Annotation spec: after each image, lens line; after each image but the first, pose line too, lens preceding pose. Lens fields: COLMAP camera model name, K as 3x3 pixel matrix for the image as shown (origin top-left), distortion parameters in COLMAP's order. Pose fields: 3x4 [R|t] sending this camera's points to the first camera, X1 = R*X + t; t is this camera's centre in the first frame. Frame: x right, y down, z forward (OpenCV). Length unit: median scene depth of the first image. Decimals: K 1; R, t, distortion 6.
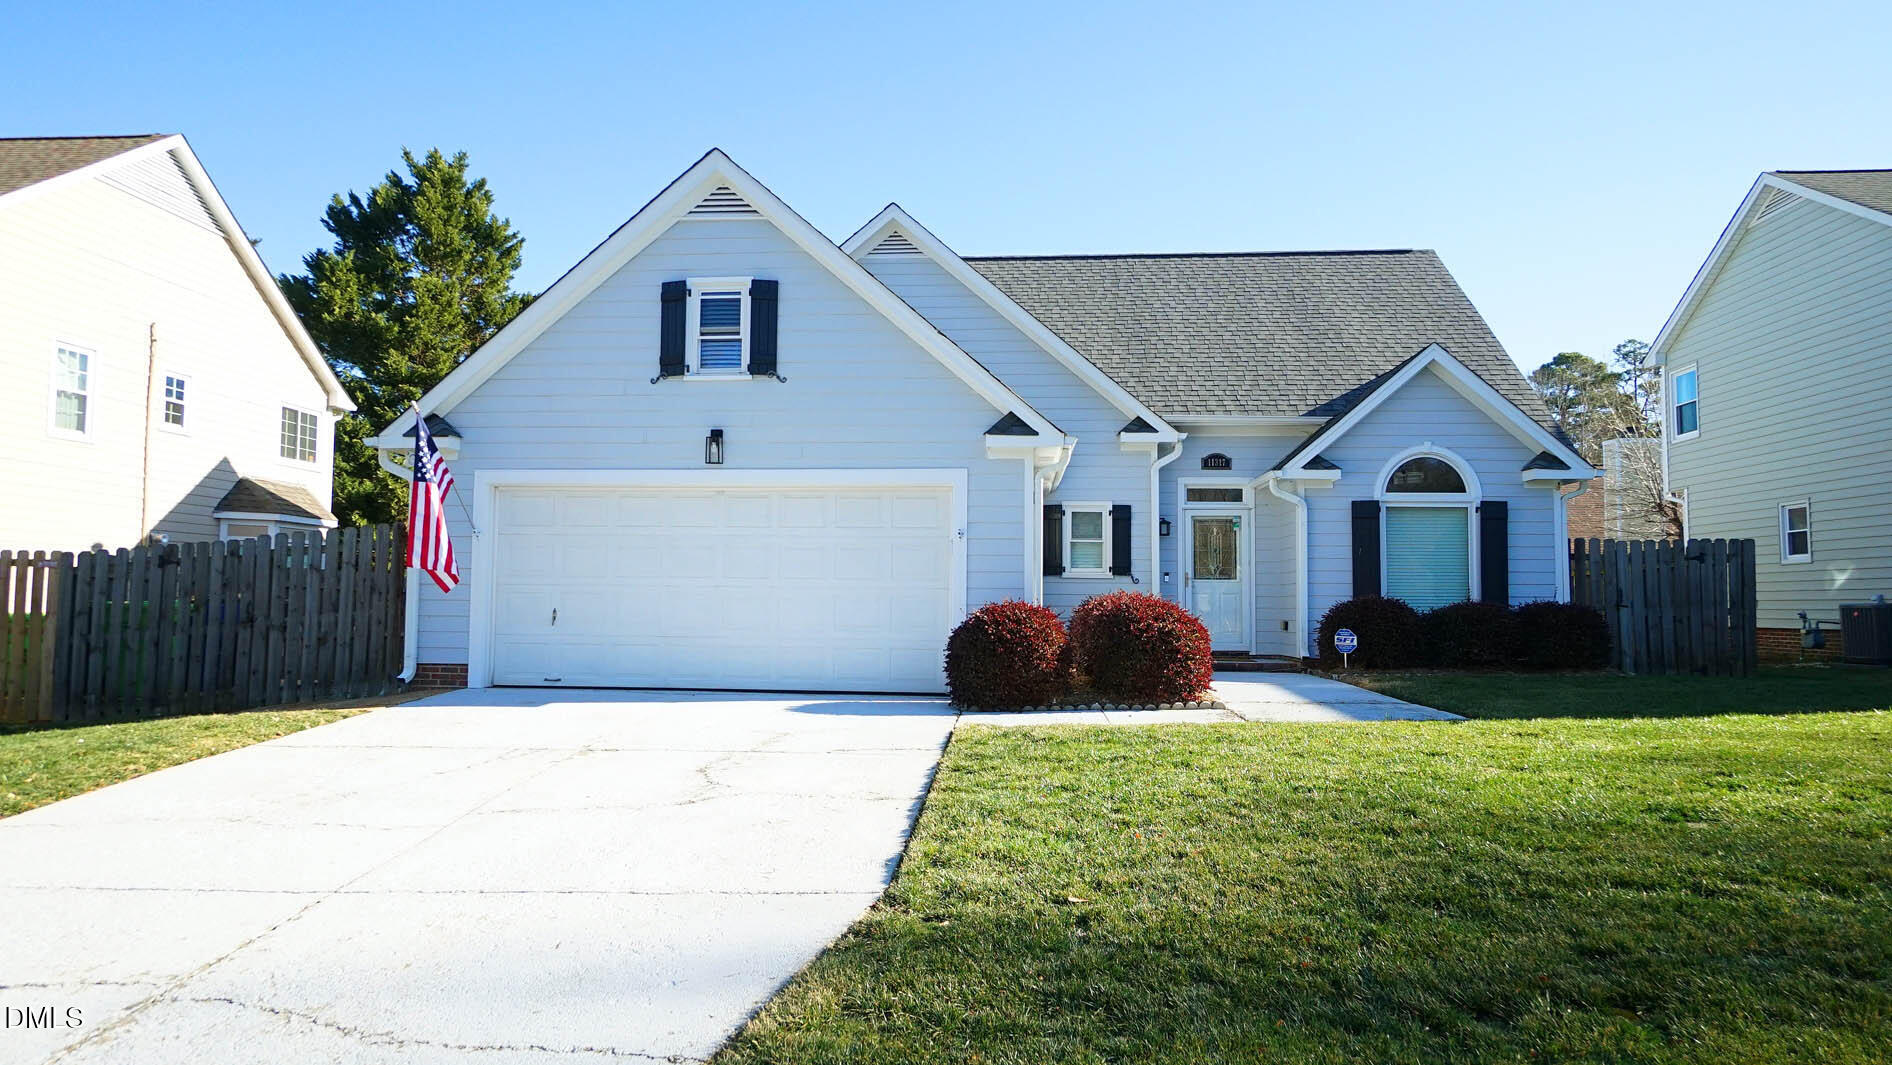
lens RADIAL K [[1074.4, 0, 947.8], [0, 1074.4, 531.4], [0, 0, 1]] dist [-0.001524, 0.000669]
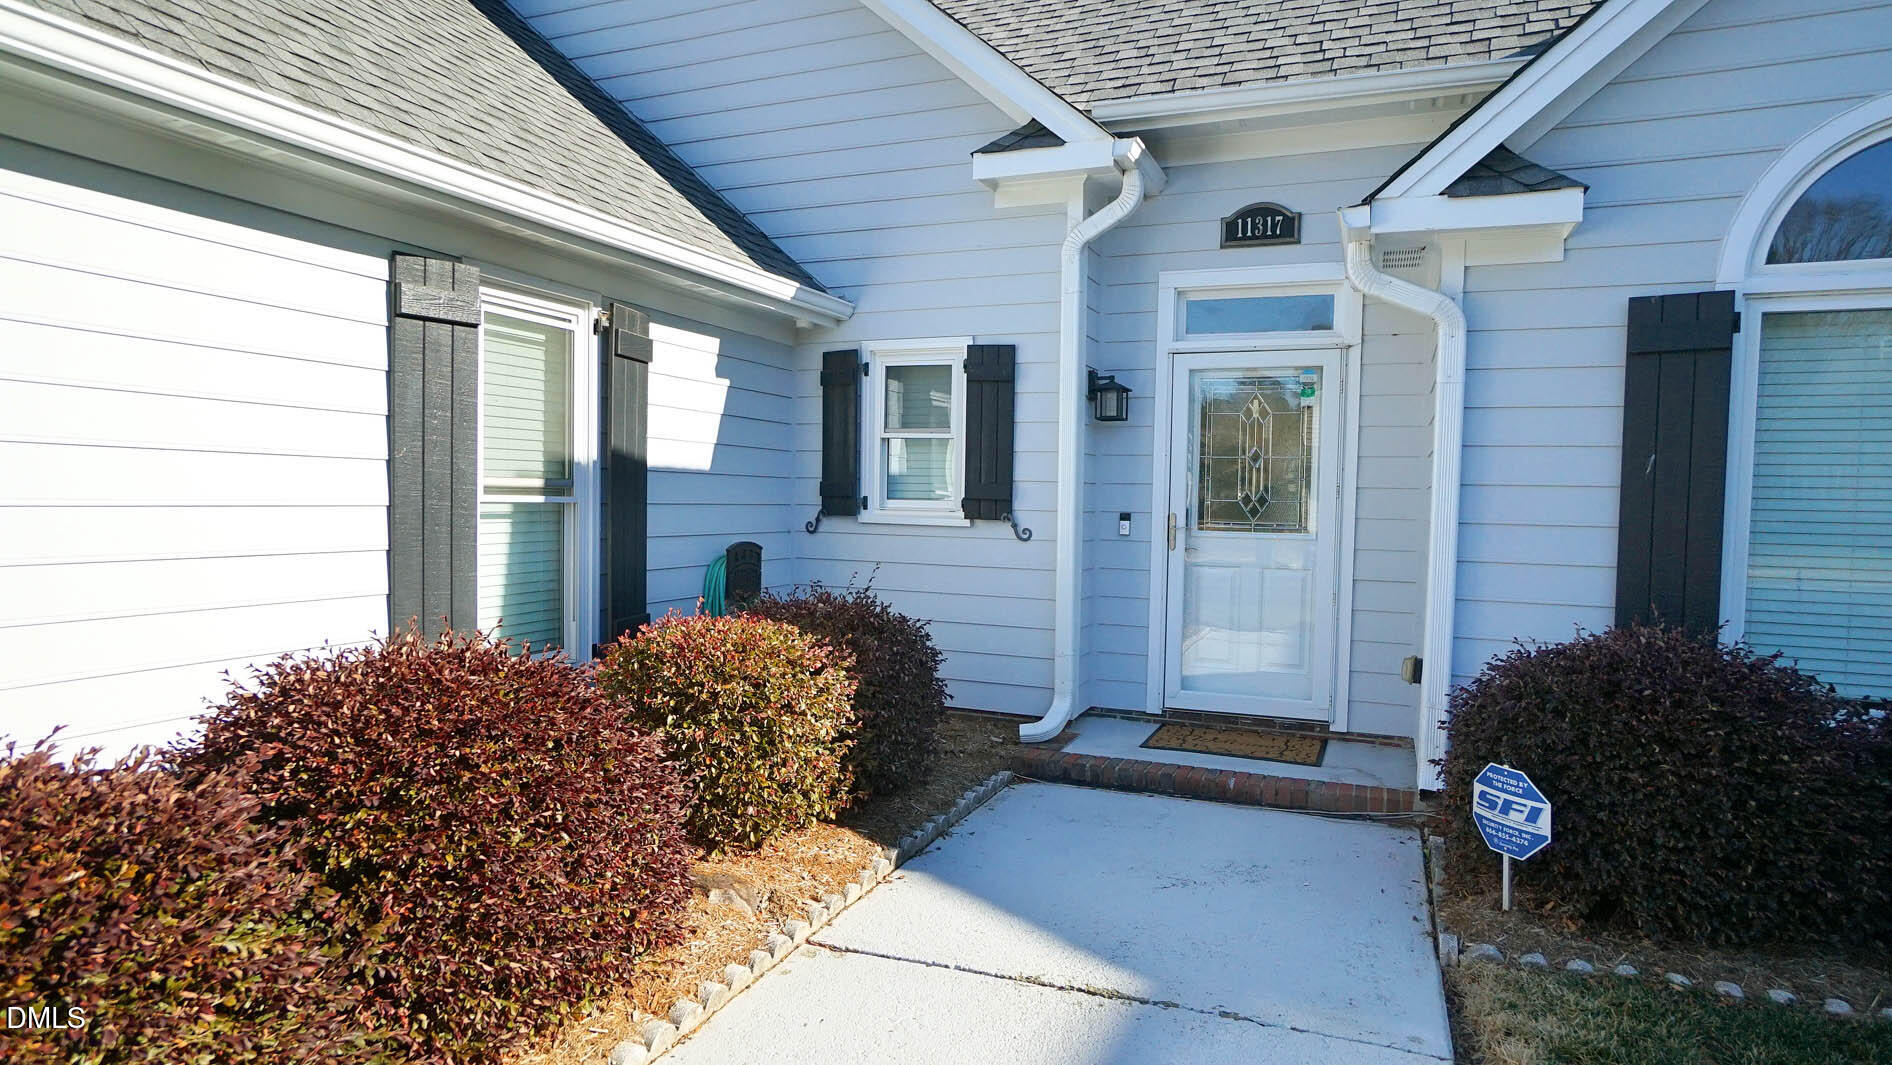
lens RADIAL K [[1074.4, 0, 946.6], [0, 1074.4, 531.6], [0, 0, 1]] dist [-0.001524, 0.000669]
pose [[0.949263, 0.022482, -0.313680, 0.273273], [0.008067, 0.995372, 0.095754, 0.006363], [0.314381, -0.093426, 0.944688, 0.609285]]
